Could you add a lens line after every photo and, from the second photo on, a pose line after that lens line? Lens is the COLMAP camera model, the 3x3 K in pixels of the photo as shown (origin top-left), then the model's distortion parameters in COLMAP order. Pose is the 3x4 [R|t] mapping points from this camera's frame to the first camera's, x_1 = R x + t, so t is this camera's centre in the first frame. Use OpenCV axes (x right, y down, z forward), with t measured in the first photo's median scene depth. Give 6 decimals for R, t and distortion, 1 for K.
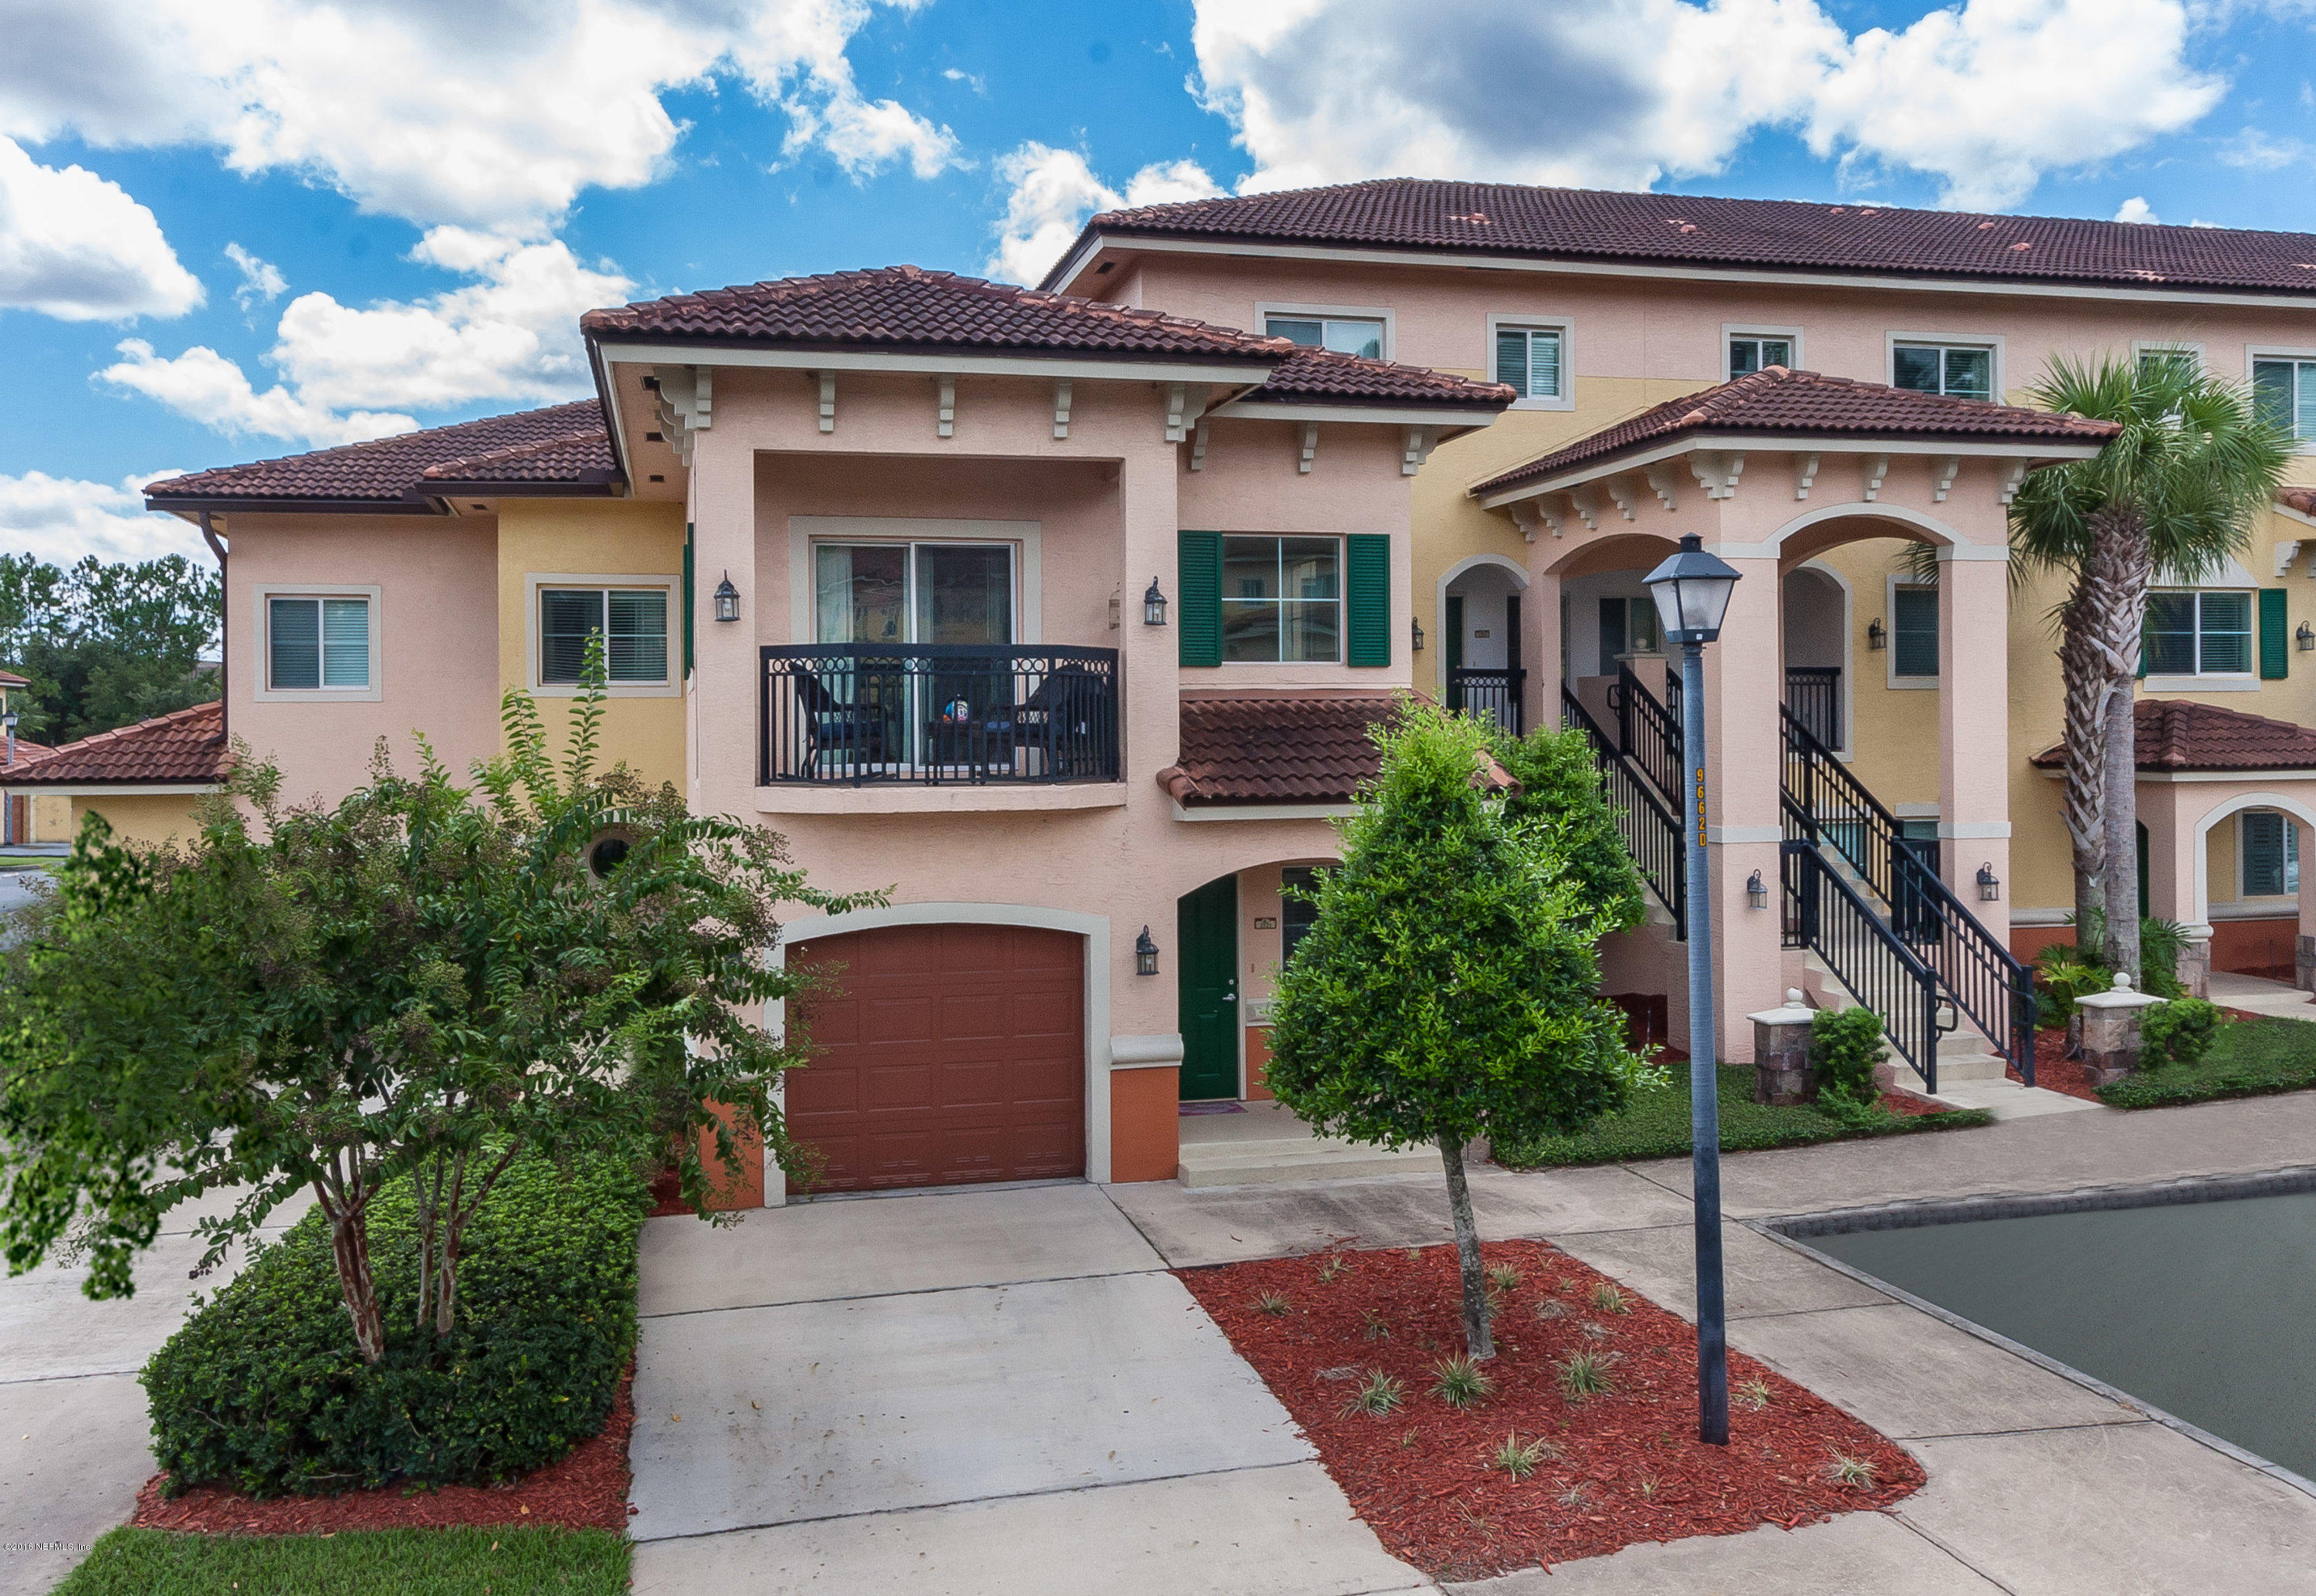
lens RADIAL K [[1823.3, 0, 1108.7], [0, 1823.3, 733.0], [0, 0, 1]] dist [0.028906, -0.010959]
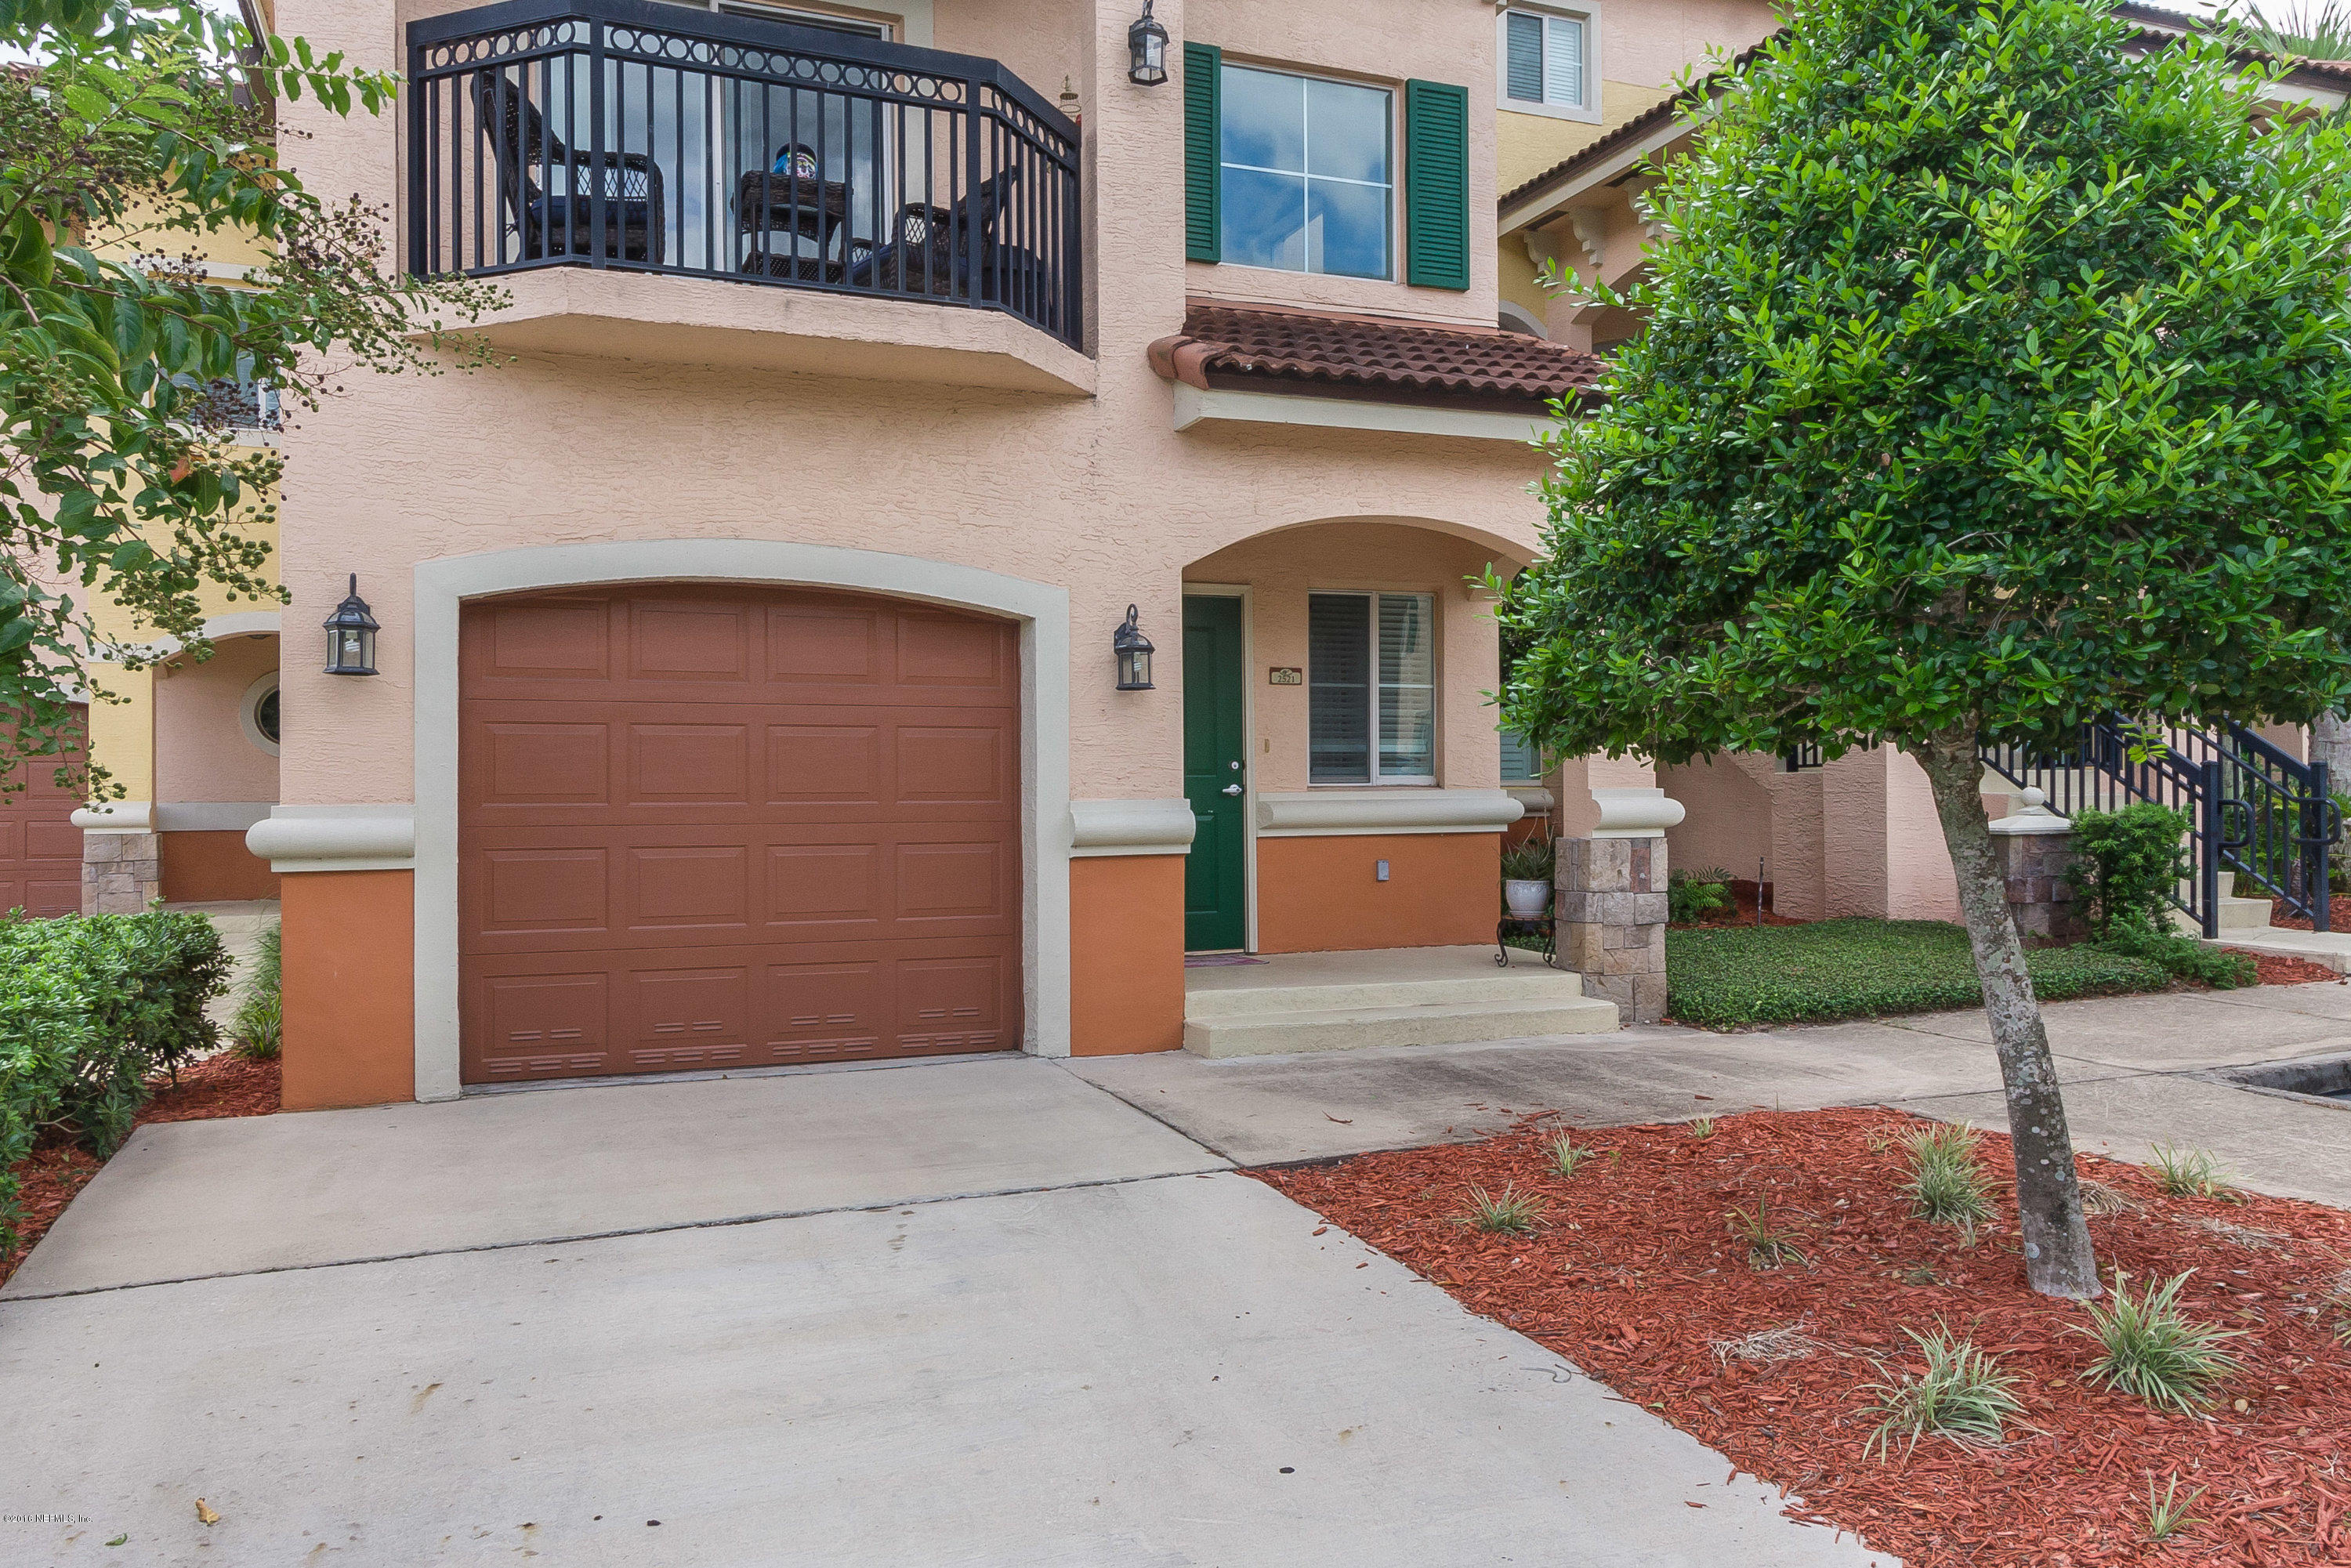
lens RADIAL K [[1740.9, 0, 1180.8], [0, 1740.9, 795.4], [0, 0, 1]] dist [0.012723, 0.003693]
pose [[0.989204, 0.002795, 0.146516, -0.043839], [-0.003125, 0.999993, 0.002023, 0.163377], [-0.146510, -0.002459, 0.989206, 0.457191]]
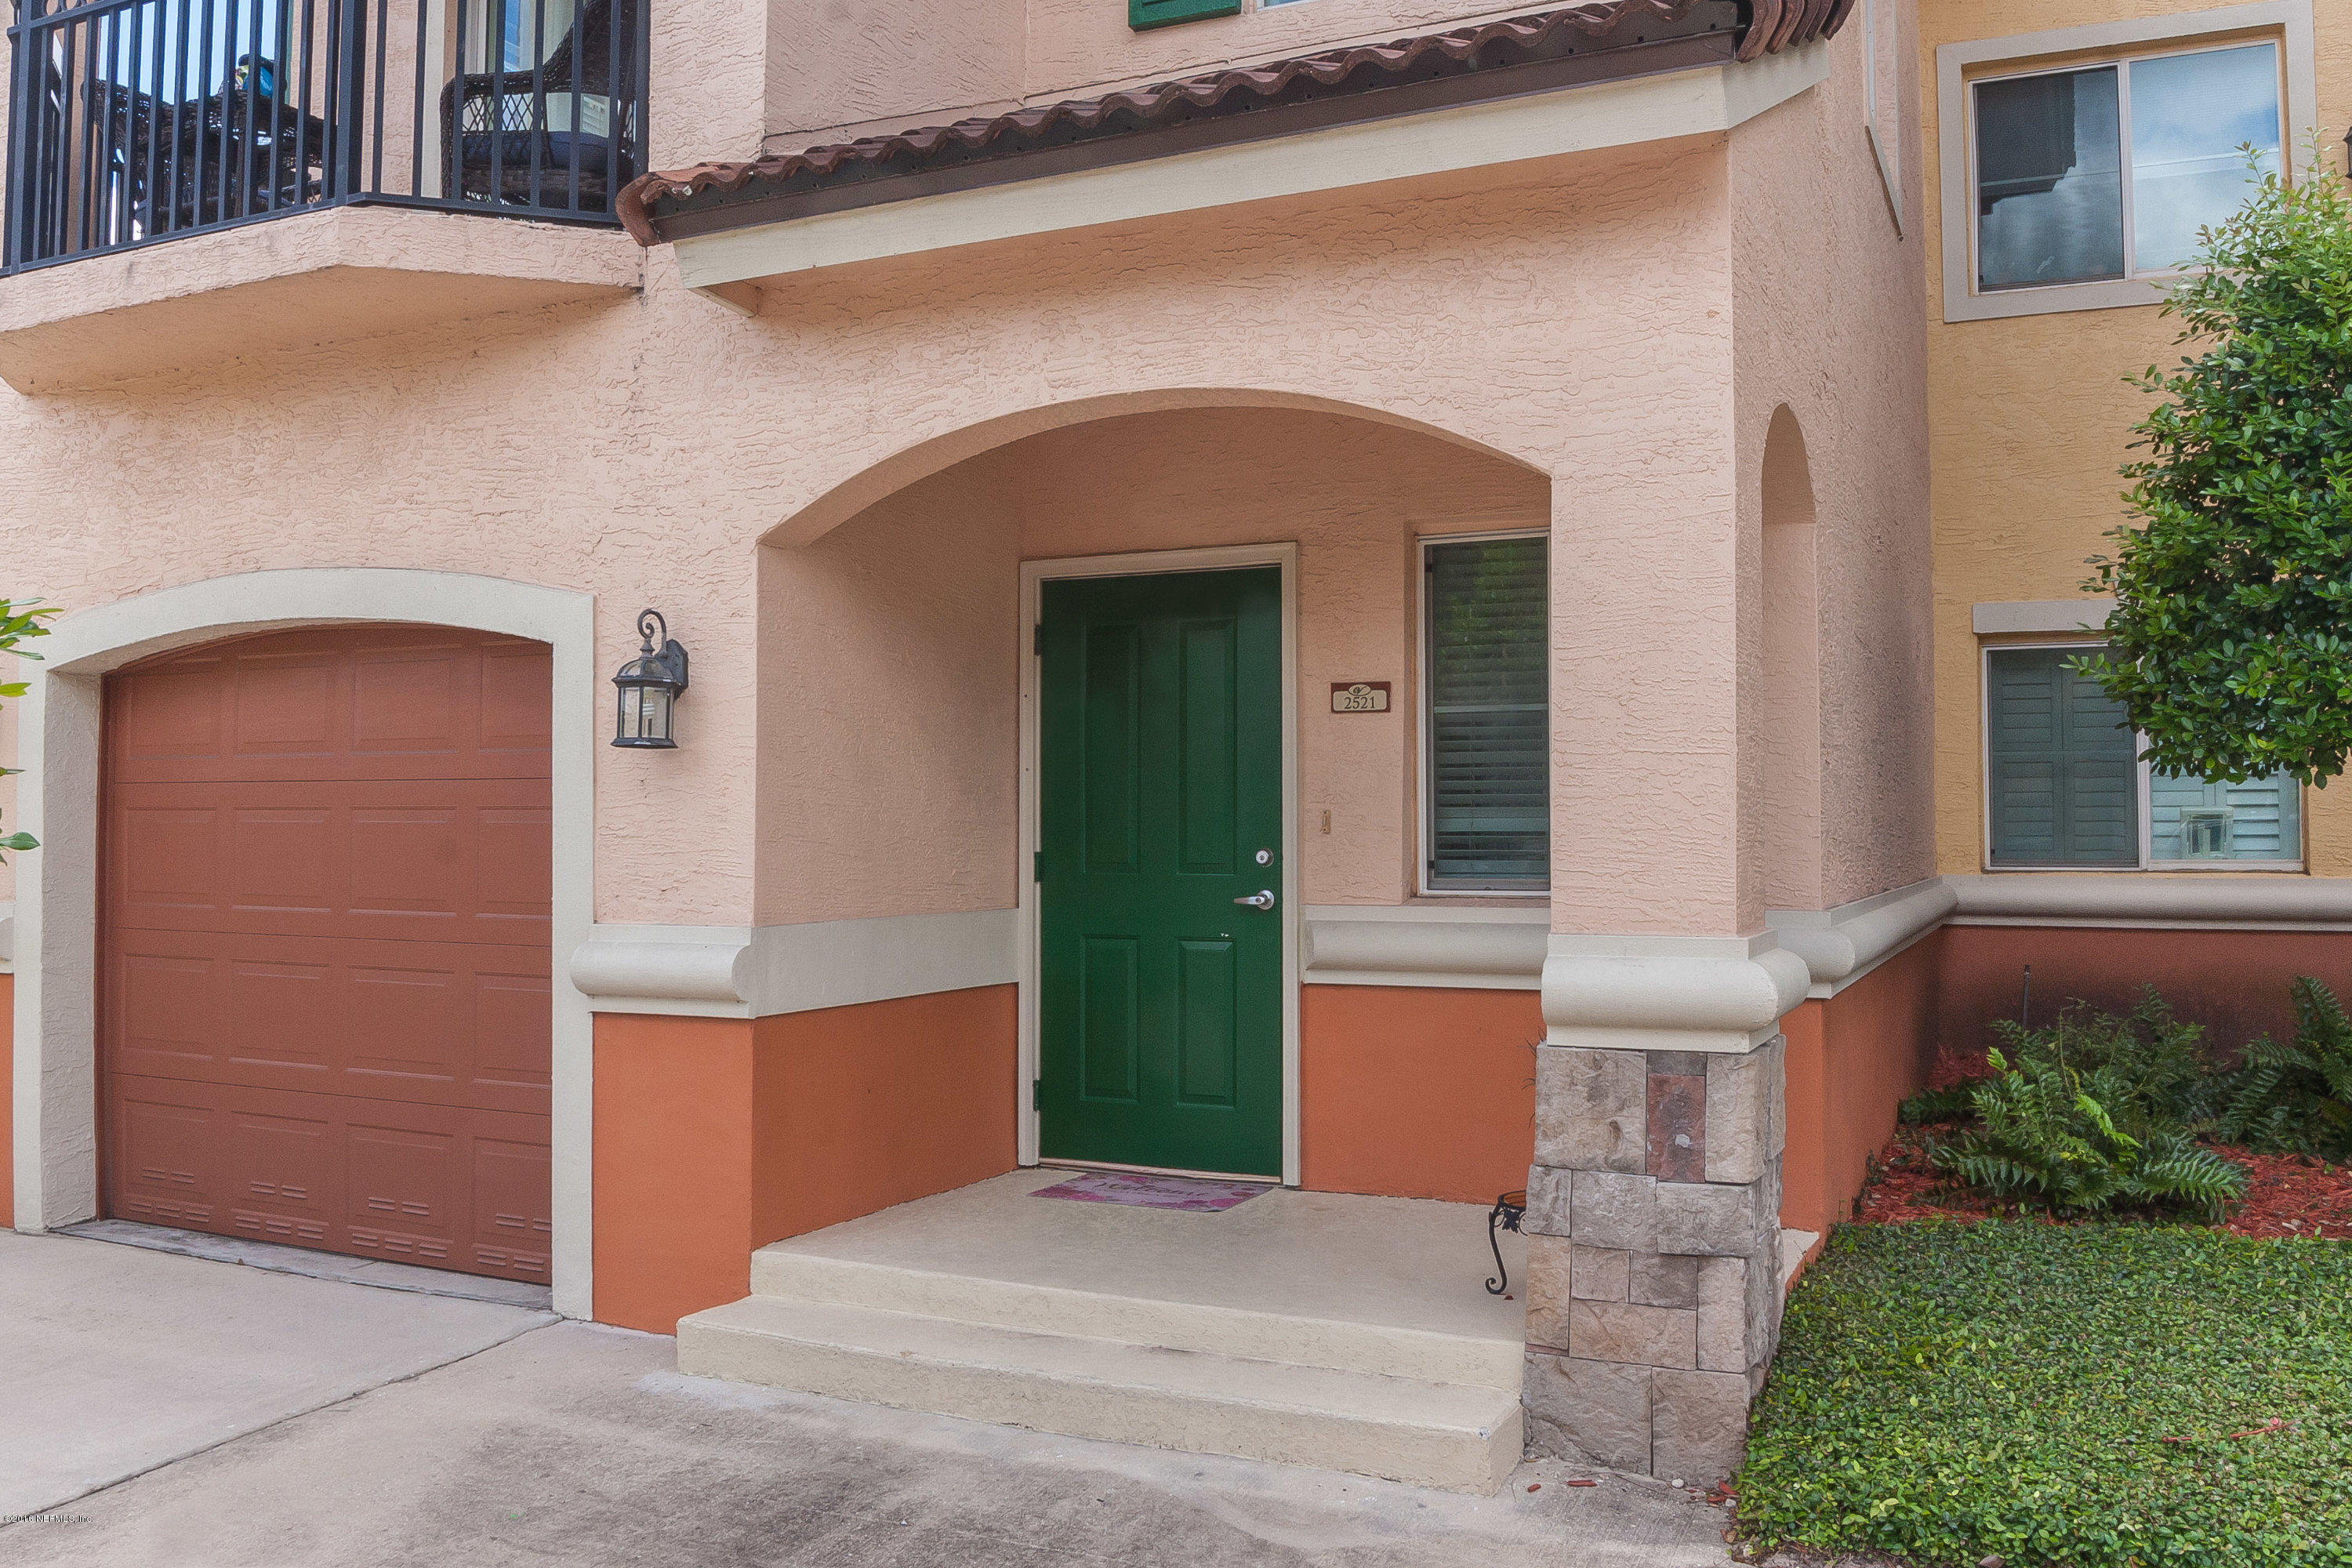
lens RADIAL K [[1931.2, 0, 1174.4], [0, 1931.2, 784.8], [0, 0, 1]] dist [-0.077638, -0.001684]
pose [[0.785304, -0.003905, -0.619098, 0.328643], [-0.006244, 0.999879, -0.014226, 0.143325], [0.619079, 0.015038, 0.785185, 0.769136]]
